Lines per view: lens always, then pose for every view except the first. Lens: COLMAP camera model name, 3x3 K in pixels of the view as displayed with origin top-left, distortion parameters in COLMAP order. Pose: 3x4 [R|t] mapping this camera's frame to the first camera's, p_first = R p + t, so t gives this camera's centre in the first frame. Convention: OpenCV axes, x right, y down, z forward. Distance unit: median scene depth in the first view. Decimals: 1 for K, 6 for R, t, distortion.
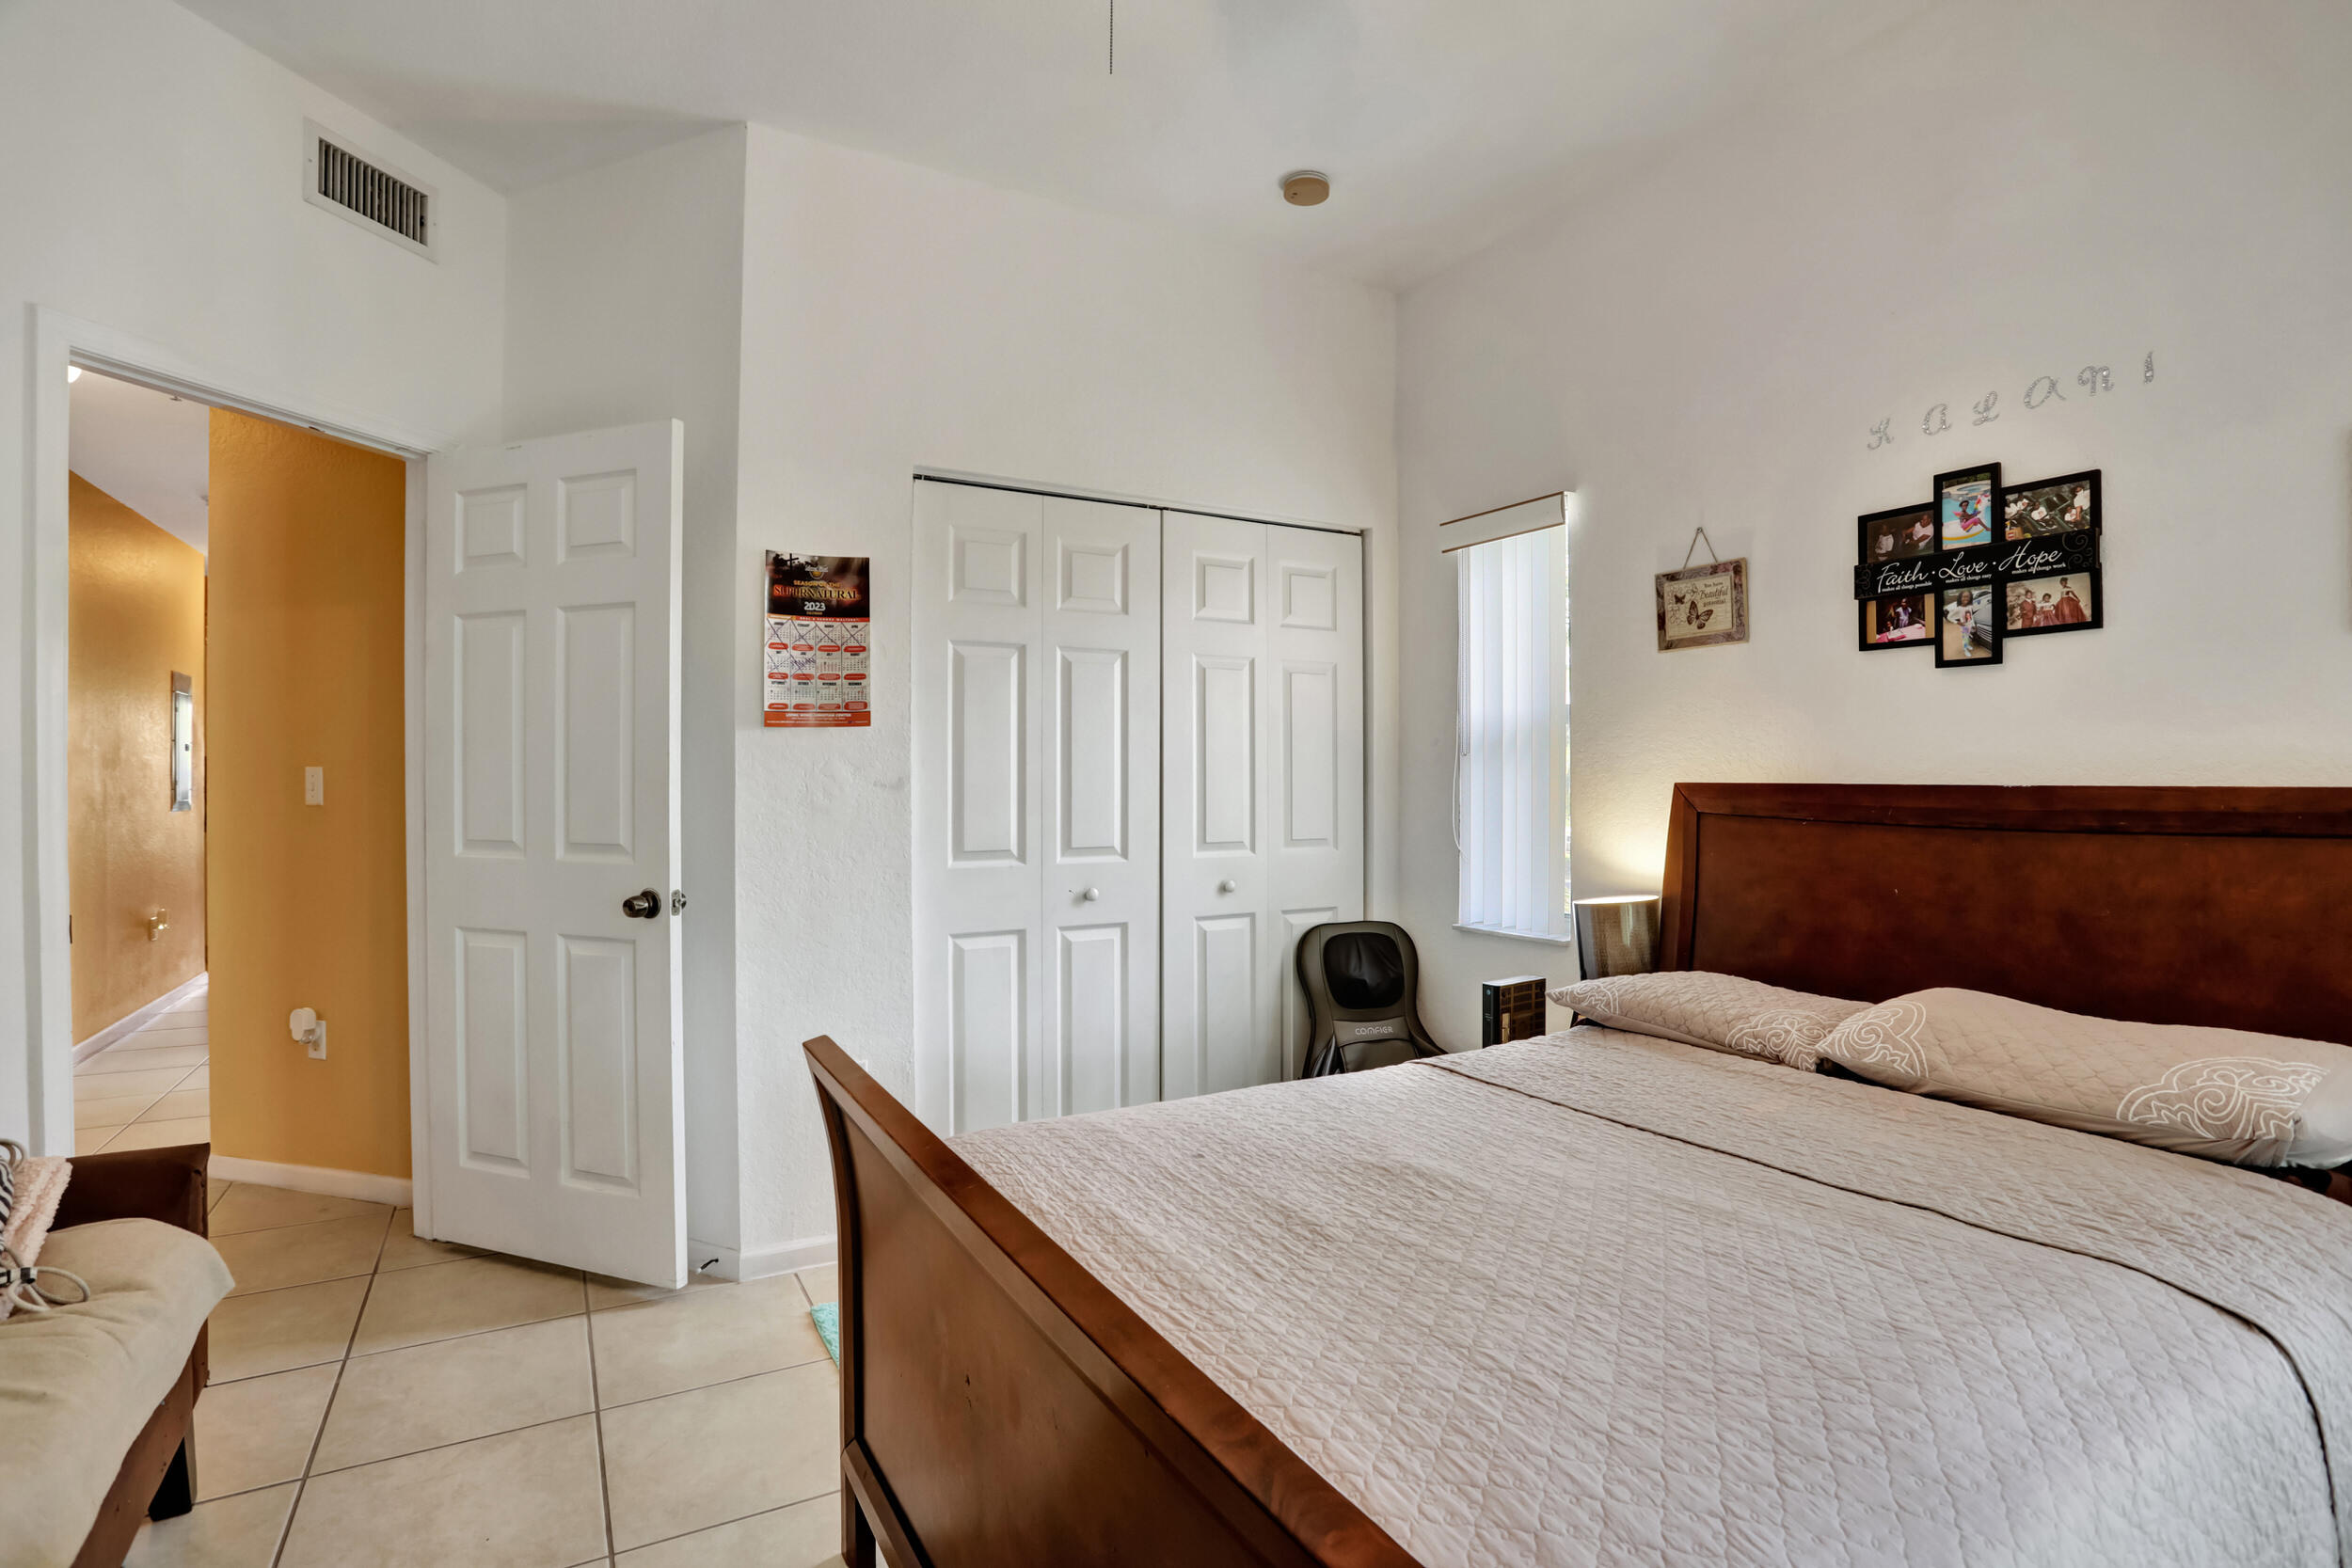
lens RADIAL K [[1136.8, 0, 1169.3], [0, 1136.8, 785.8], [0, 0, 1]] dist [-0.050877, 0.008678]
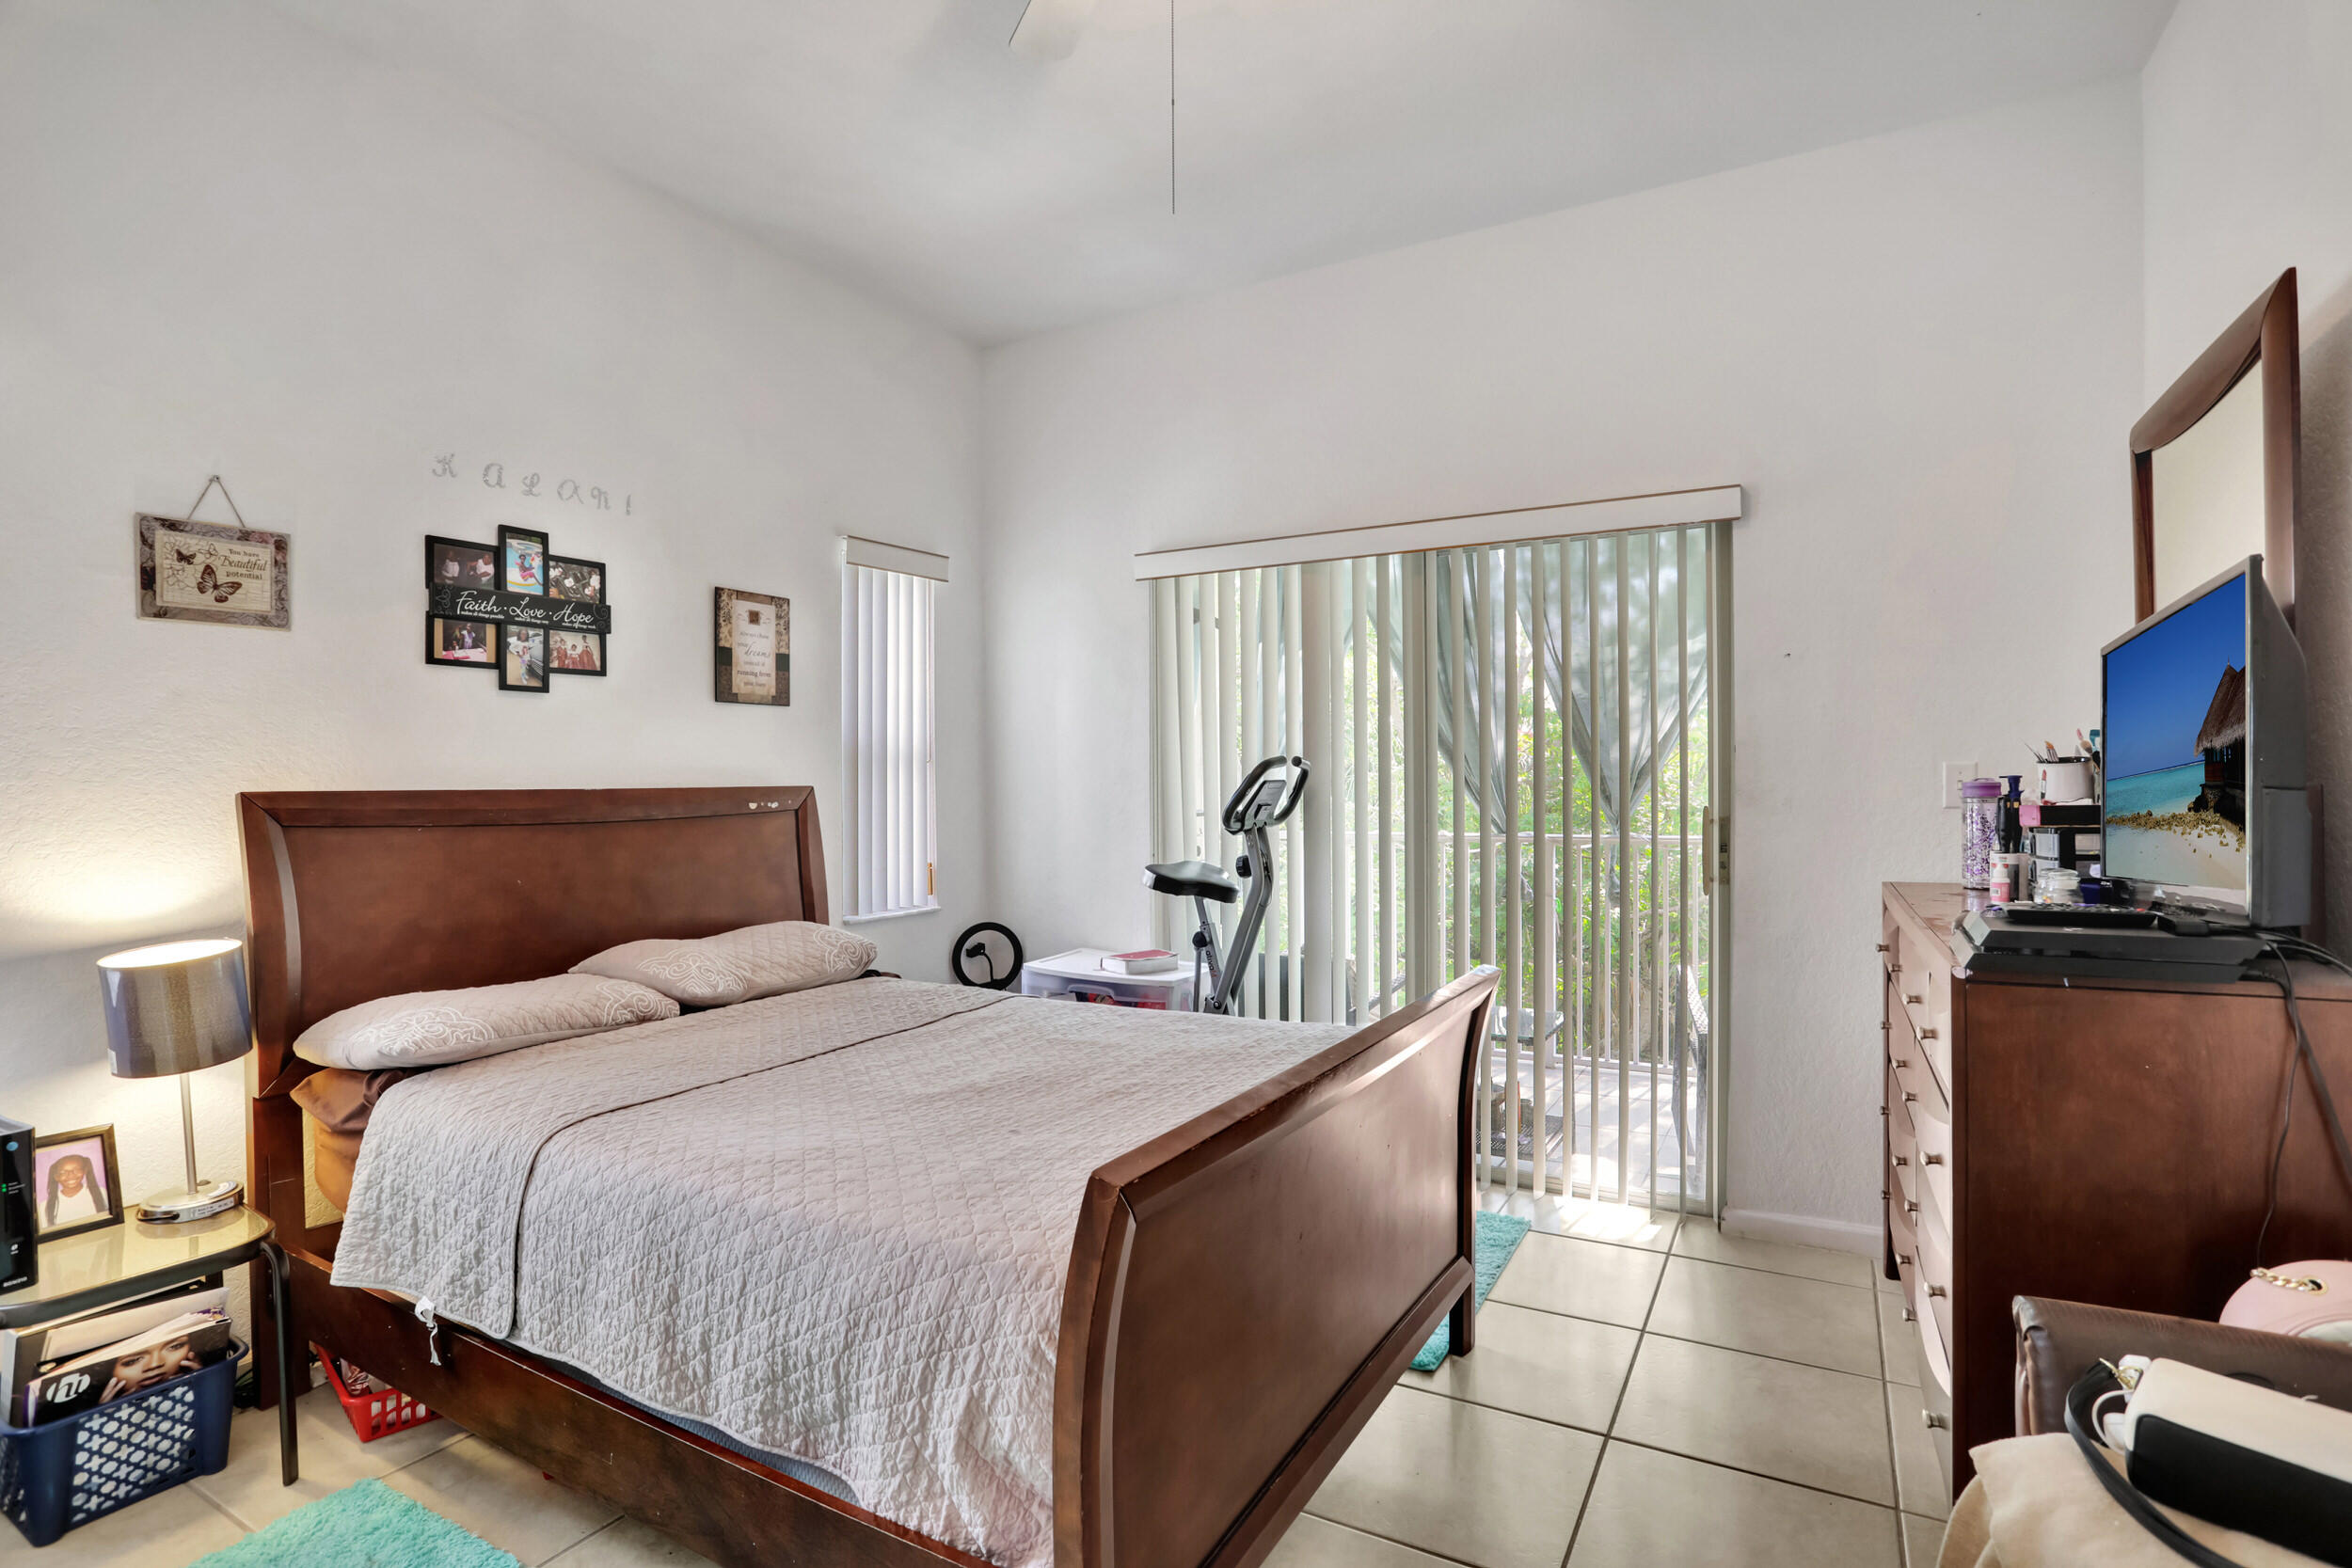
lens RADIAL K [[1136.8, 0, 1183.9], [0, 1136.8, 792.2], [0, 0, 1]] dist [-0.050877, 0.008678]
pose [[-0.506927, -0.005413, 0.861972, -0.684459], [0.012780, 0.999823, 0.013795, -0.005336], [-0.861894, 0.018009, -0.506768, 0.976610]]
